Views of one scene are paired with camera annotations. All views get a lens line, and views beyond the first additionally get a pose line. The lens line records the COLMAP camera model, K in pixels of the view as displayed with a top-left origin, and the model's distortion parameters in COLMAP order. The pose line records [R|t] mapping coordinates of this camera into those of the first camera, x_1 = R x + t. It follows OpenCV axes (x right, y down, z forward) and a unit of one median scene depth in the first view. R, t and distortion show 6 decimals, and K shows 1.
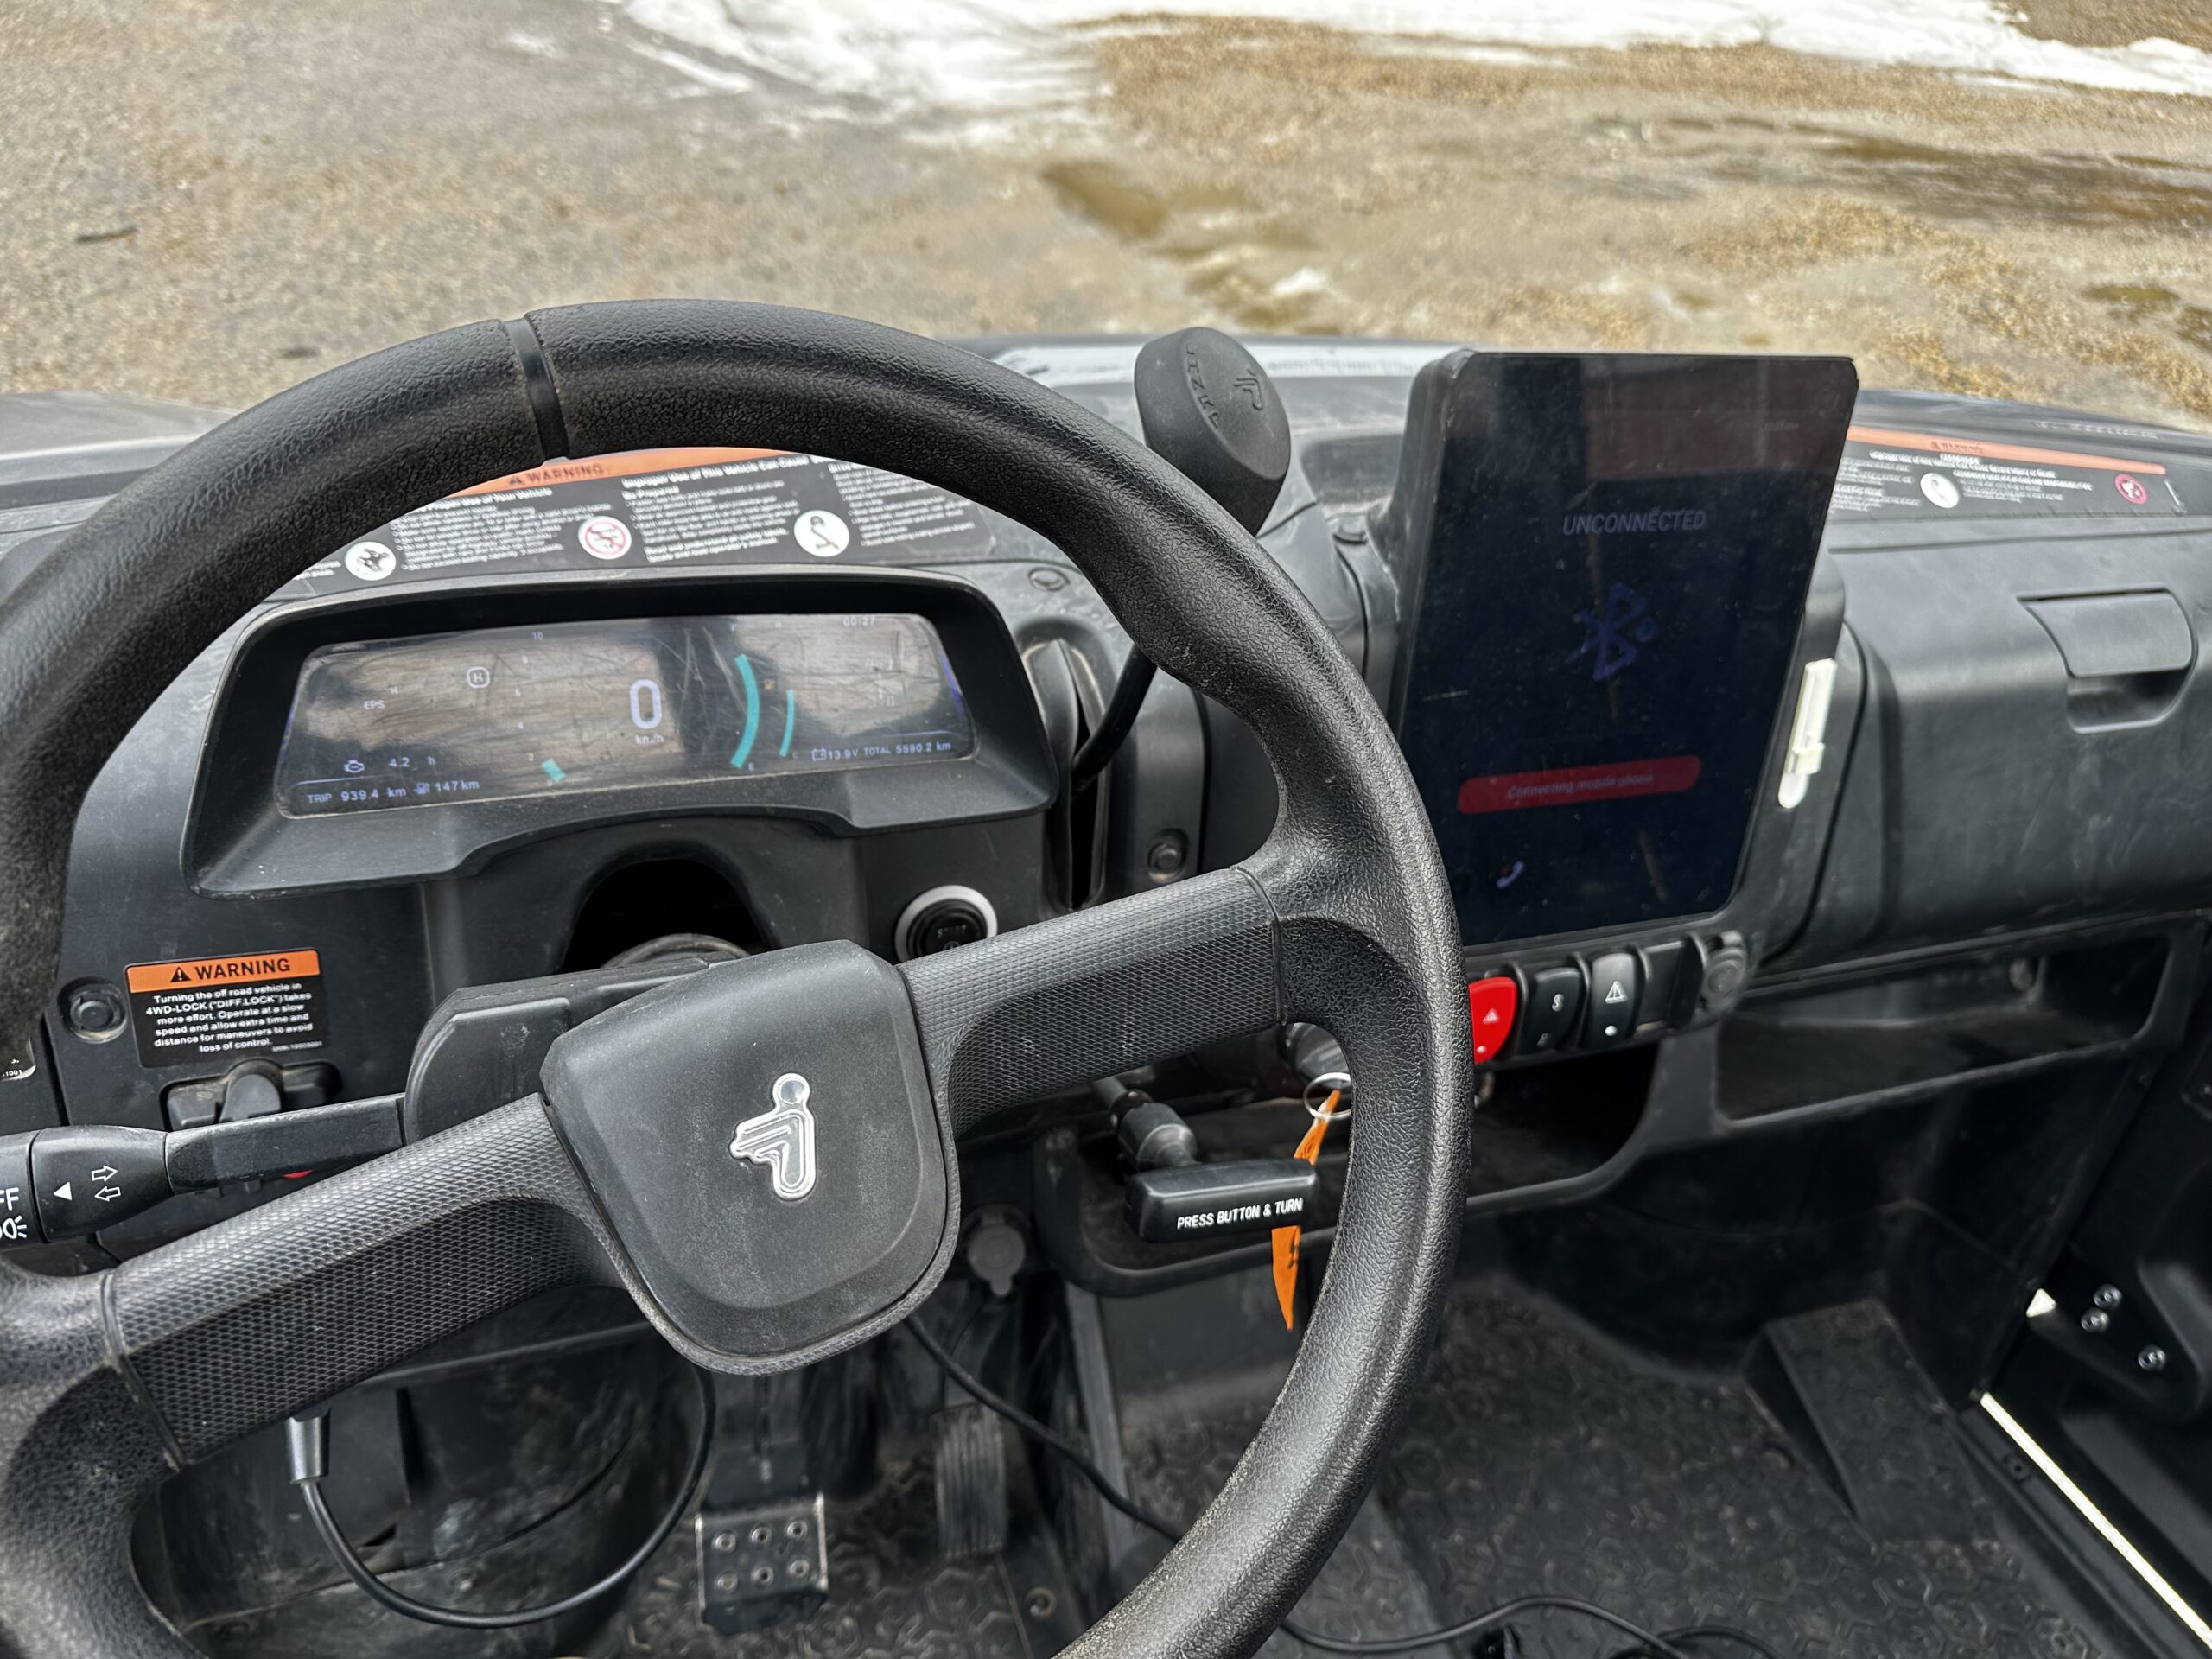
lens RADIAL K [[1579.3, 0, 1111.3], [0, 1579.3, 796.9], [0, 0, 1]] dist [-0.014902, -0.002350]
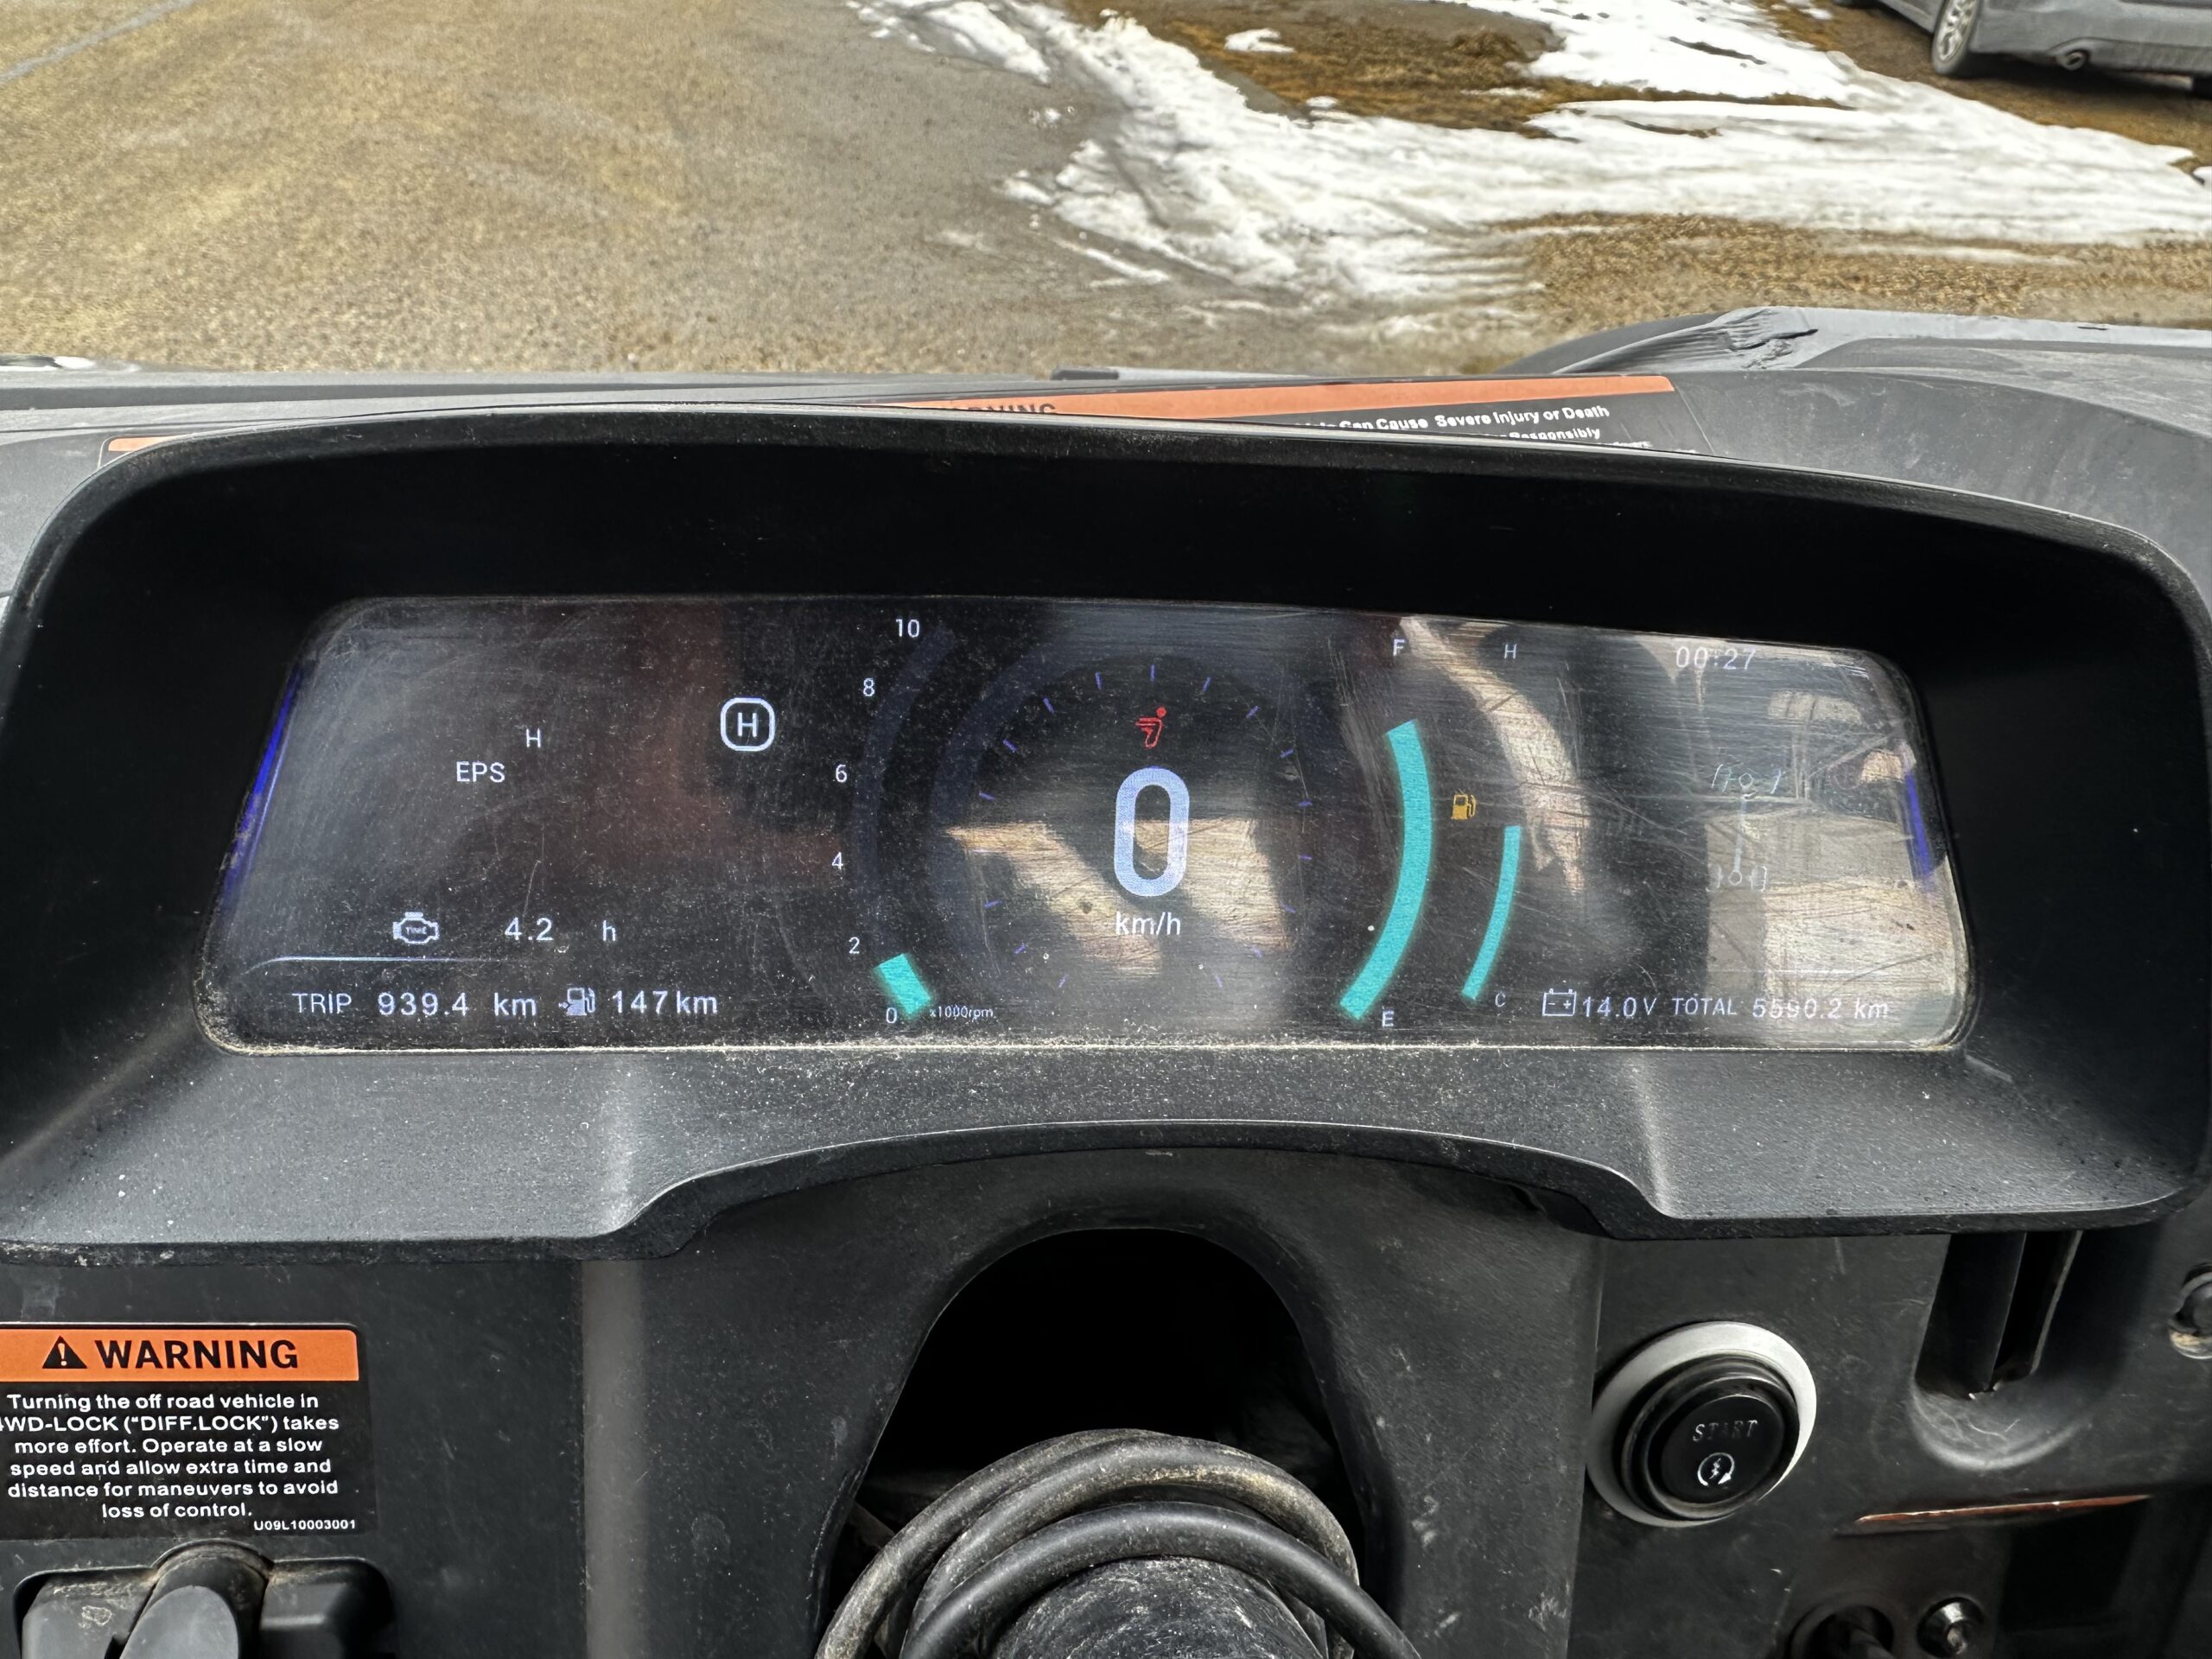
lens RADIAL K [[1681.5, 0, 1106.0], [0, 1681.5, 829.5], [0, 0, 1]] dist [-0.007721, -0.000468]
pose [[0.970999, 0.078524, -0.225820, -0.200798], [-0.102678, 0.989947, -0.097272, -0.018466], [0.215912, 0.117637, 0.969301, 0.563688]]
